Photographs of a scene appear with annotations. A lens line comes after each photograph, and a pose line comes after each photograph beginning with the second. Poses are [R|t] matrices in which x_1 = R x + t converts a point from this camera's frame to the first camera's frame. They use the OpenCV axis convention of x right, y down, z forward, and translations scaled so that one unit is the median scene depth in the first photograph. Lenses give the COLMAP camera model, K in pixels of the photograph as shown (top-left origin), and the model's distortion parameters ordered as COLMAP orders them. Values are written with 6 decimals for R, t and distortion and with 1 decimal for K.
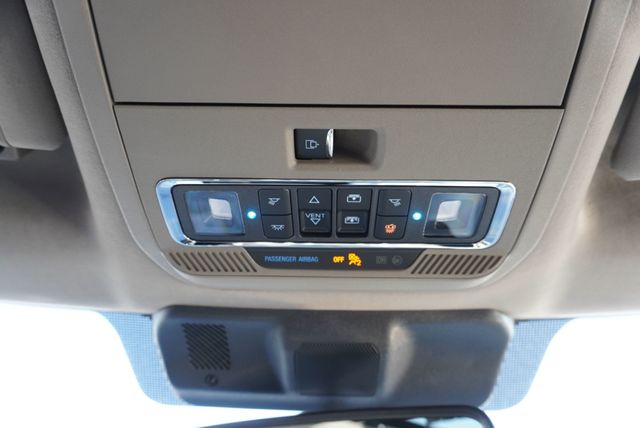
lens RADIAL K [[443.5, 0, 317.7], [0, 443.5, 219.6], [0, 0, 1]] dist [-0.037196, 0.038900]
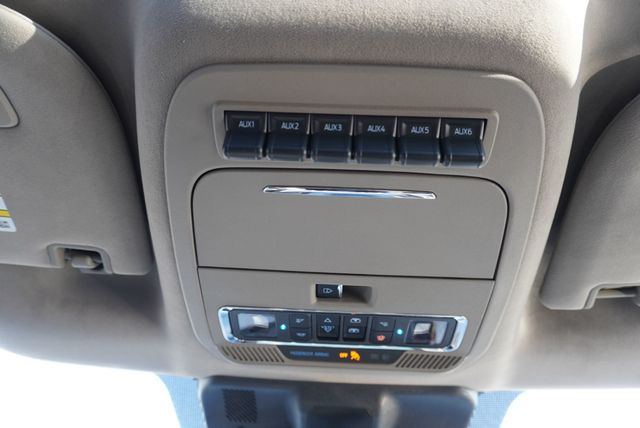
lens RADIAL K [[443.5, 0, 317.7], [0, 443.5, 219.6], [0, 0, 1]] dist [-0.037196, 0.038900]
pose [[0.999614, 0.026053, -0.009613, -0.031511], [-0.026271, 0.999384, -0.023266, -0.301080], [0.009001, 0.023510, 0.999683, -0.392734]]
